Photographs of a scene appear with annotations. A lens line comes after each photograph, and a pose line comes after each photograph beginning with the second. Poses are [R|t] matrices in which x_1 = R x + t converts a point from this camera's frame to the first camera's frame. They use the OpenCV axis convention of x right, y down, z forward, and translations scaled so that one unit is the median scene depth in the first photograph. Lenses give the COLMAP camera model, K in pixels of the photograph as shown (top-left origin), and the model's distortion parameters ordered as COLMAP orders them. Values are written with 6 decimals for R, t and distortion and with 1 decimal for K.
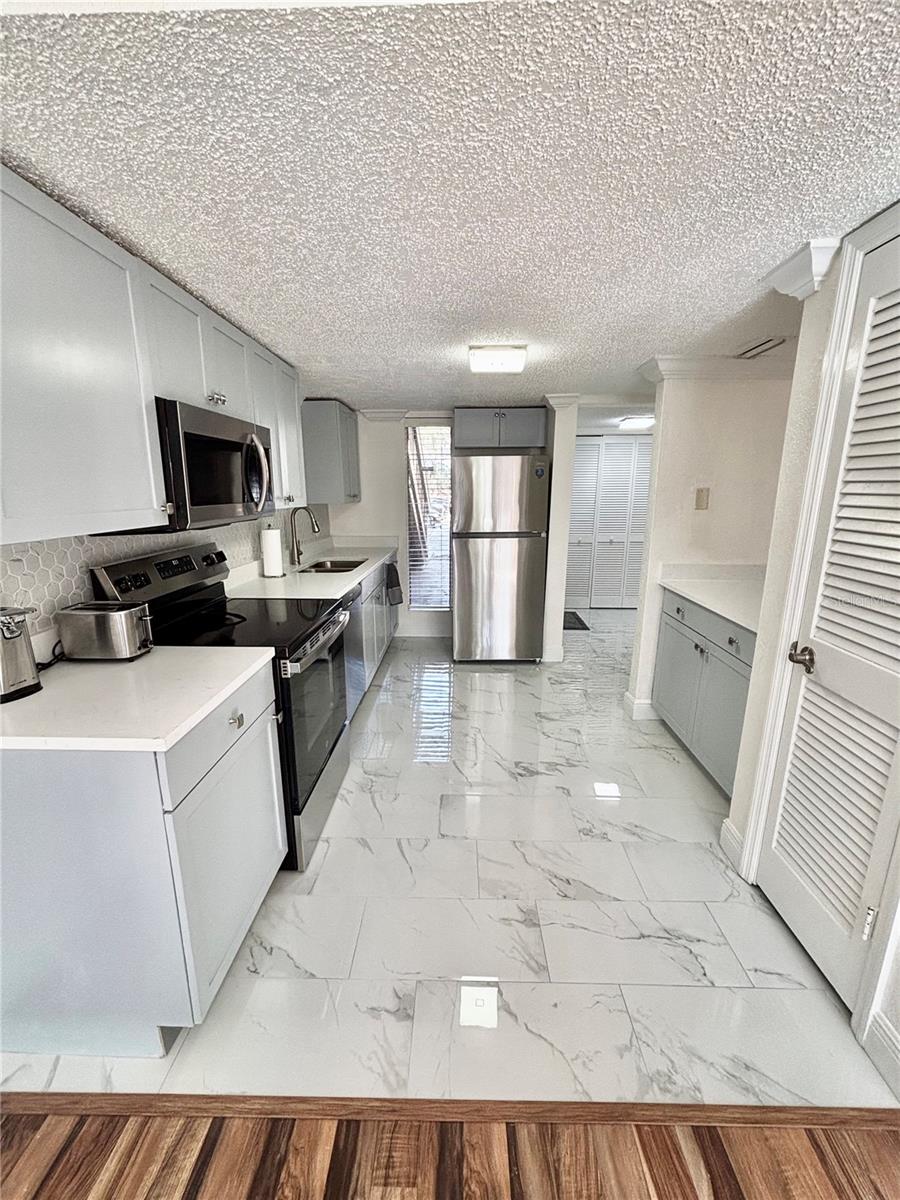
lens RADIAL K [[485.9, 0, 452.1], [0, 485.9, 601.0], [0, 0, 1]] dist [0.002581, -0.000743]
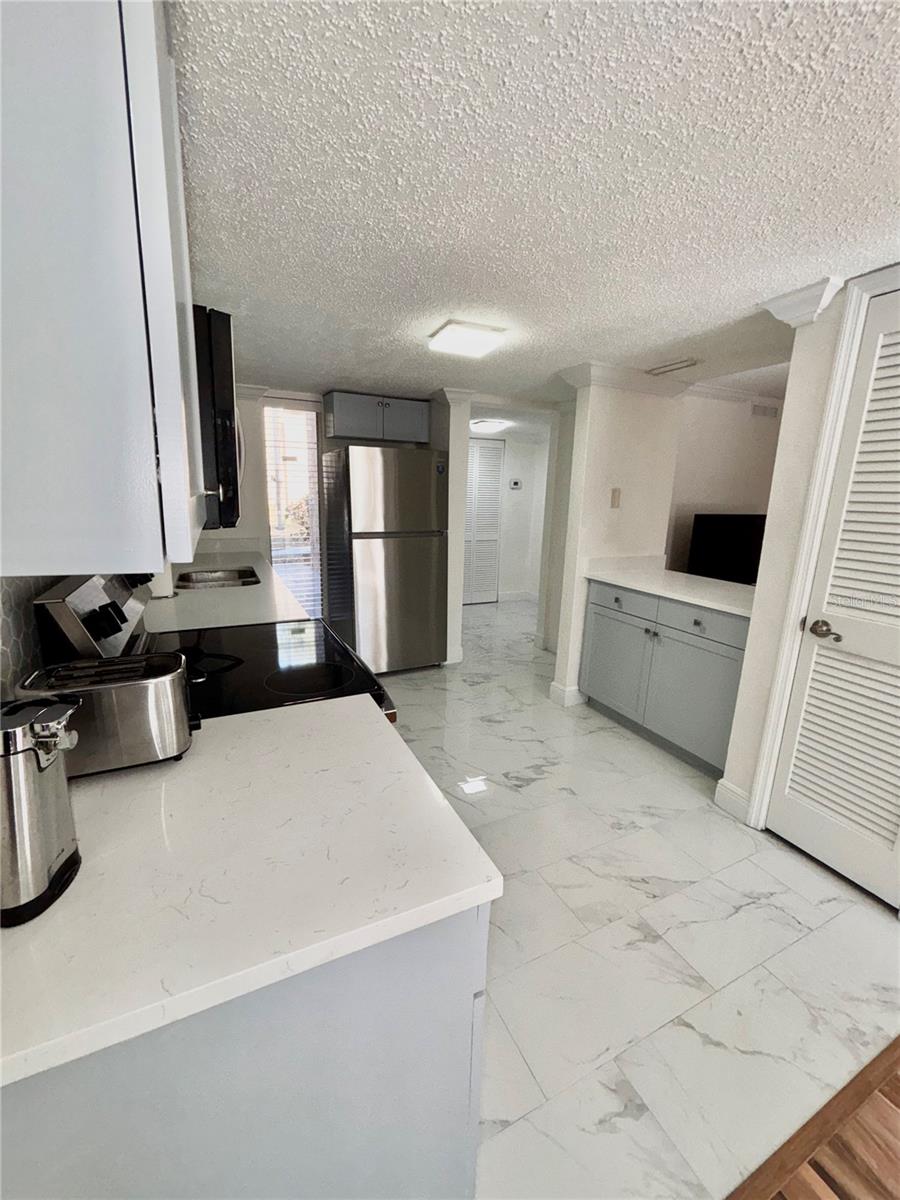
lens RADIAL K [[485.9, 0, 452.1], [0, 485.9, 601.0], [0, 0, 1]] dist [0.002581, -0.000743]
pose [[0.889627, -0.078805, 0.449837, -0.483325], [0.079419, 0.996687, 0.017540, -0.036438], [-0.449729, 0.020121, 0.892938, 0.268496]]
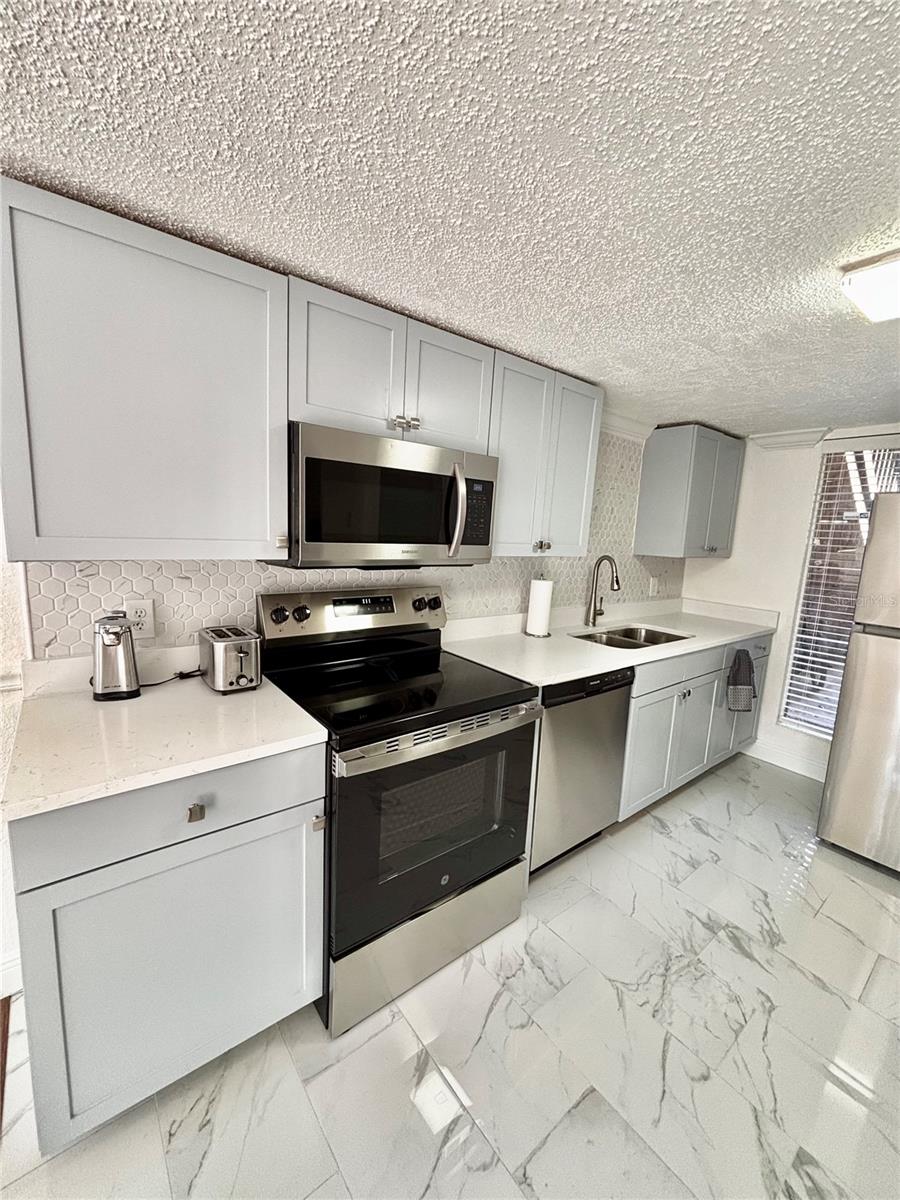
lens RADIAL K [[485.9, 0, 452.1], [0, 485.9, 601.0], [0, 0, 1]] dist [0.002581, -0.000743]
pose [[0.639165, 0.151603, -0.753979, 0.253267], [-0.222114, 0.974990, 0.007751, -0.128082], [0.736297, 0.162515, 0.656853, 0.525416]]
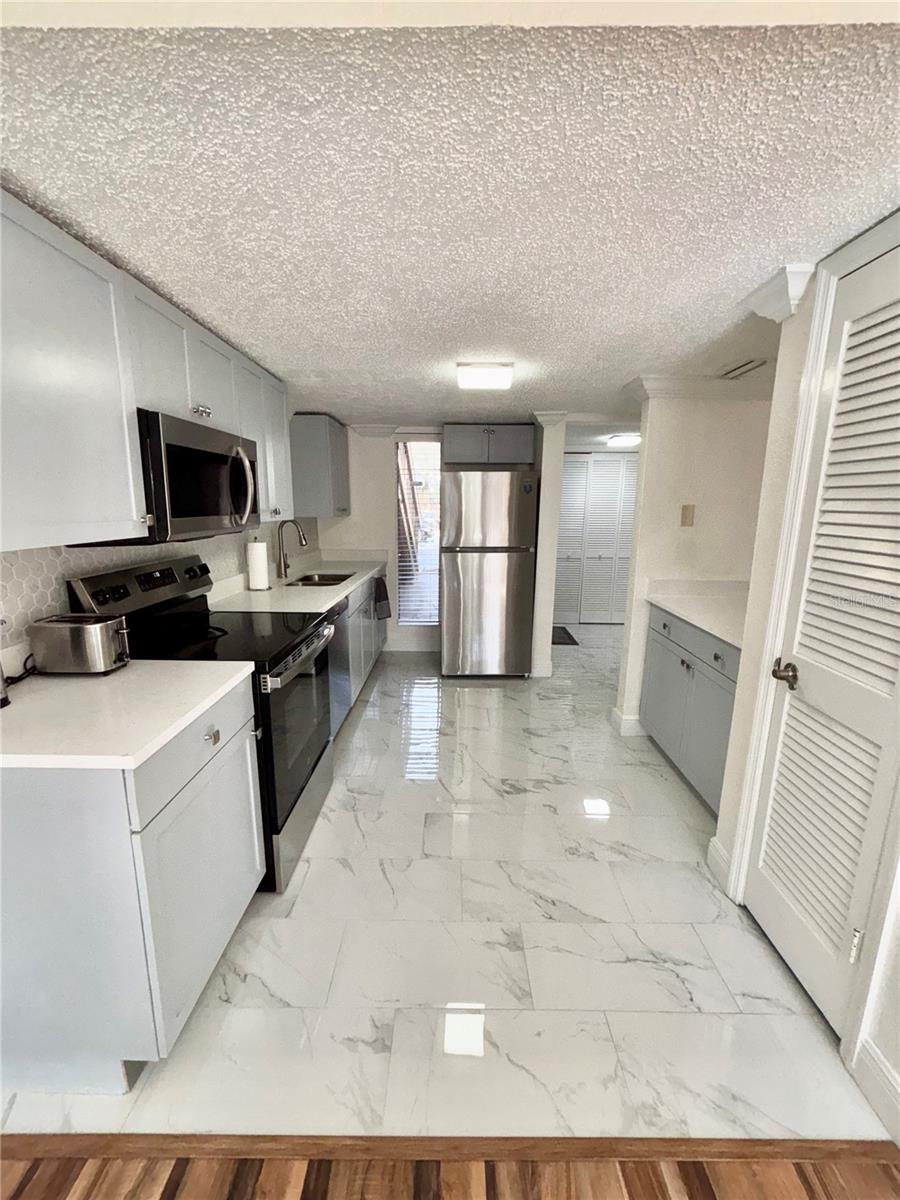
lens RADIAL K [[485.9, 0, 452.1], [0, 485.9, 601.0], [0, 0, 1]] dist [0.002581, -0.000743]
pose [[0.999840, 0.006022, 0.016822, 0.013876], [-0.005518, 0.999539, -0.029868, 0.000020], [-0.016994, 0.029771, 0.999412, 0.006694]]
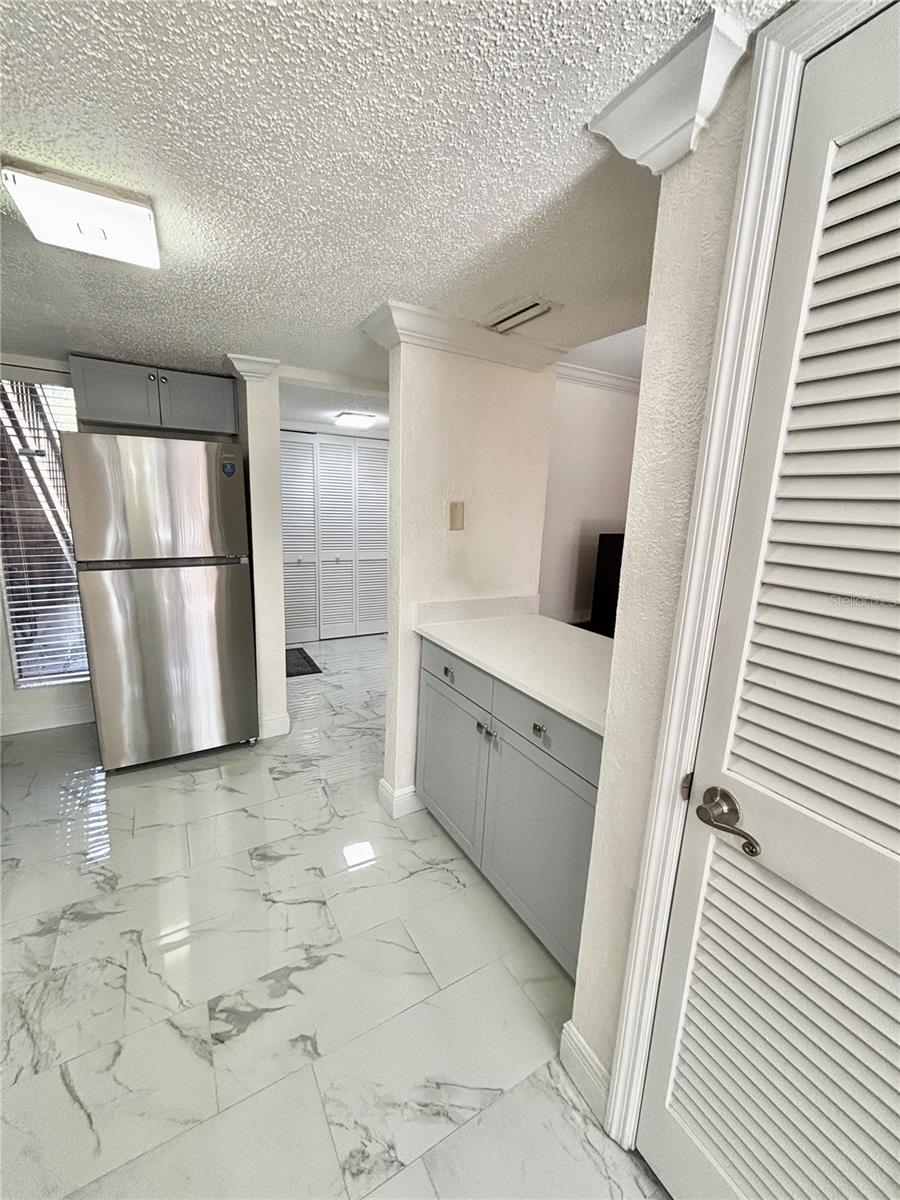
lens RADIAL K [[482.1, 0, 454.9], [0, 482.1, 600.9], [0, 0, 1]] dist [-0.004850, -0.000305]
pose [[0.845984, -0.073989, 0.528051, 0.153519], [0.082761, 0.996545, 0.007043, -0.120199], [-0.526747, 0.037744, 0.849184, 0.539405]]
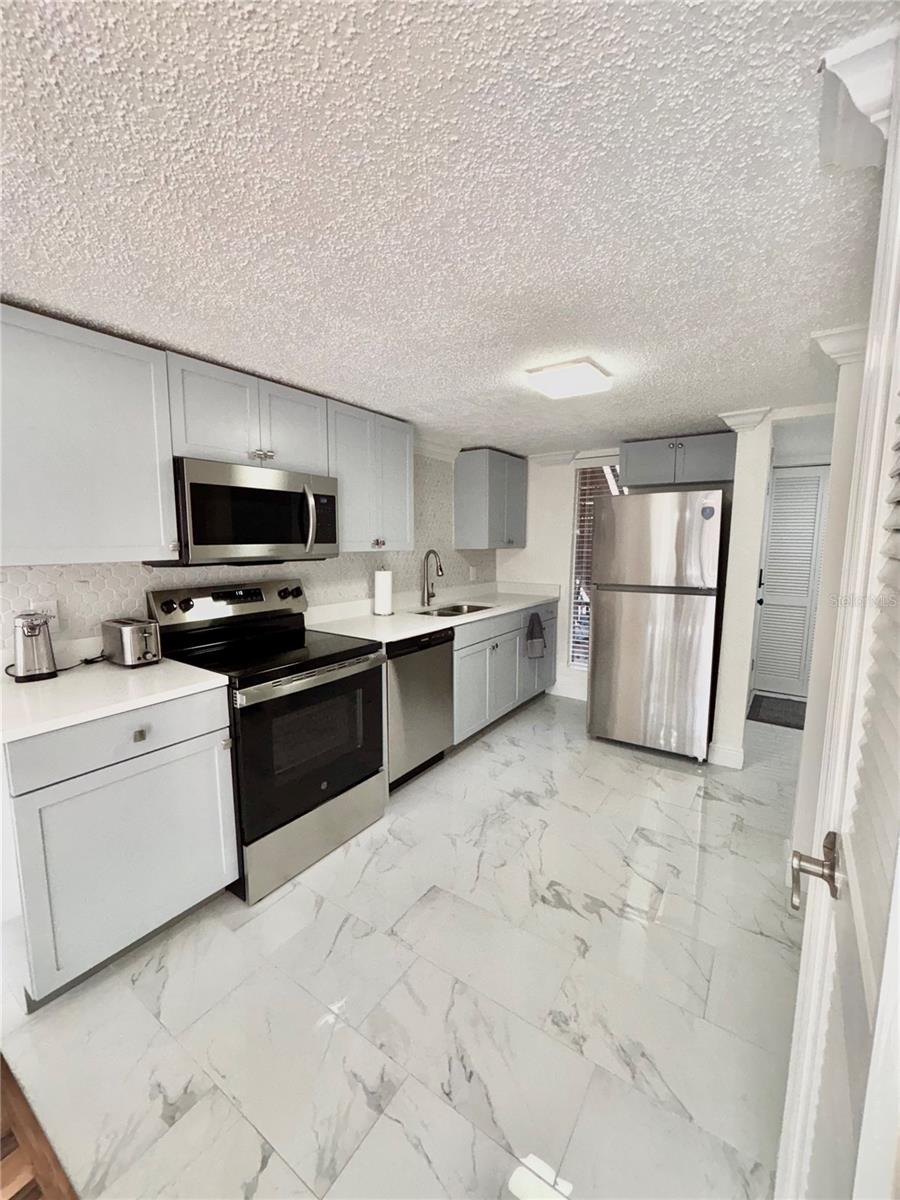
lens RADIAL K [[485.9, 0, 452.1], [0, 485.9, 601.0], [0, 0, 1]] dist [0.002581, -0.000743]
pose [[0.837741, 0.073288, -0.541128, 0.519880], [-0.124950, 0.990389, -0.059306, -0.056211], [0.531581, 0.117297, 0.838847, 0.297809]]
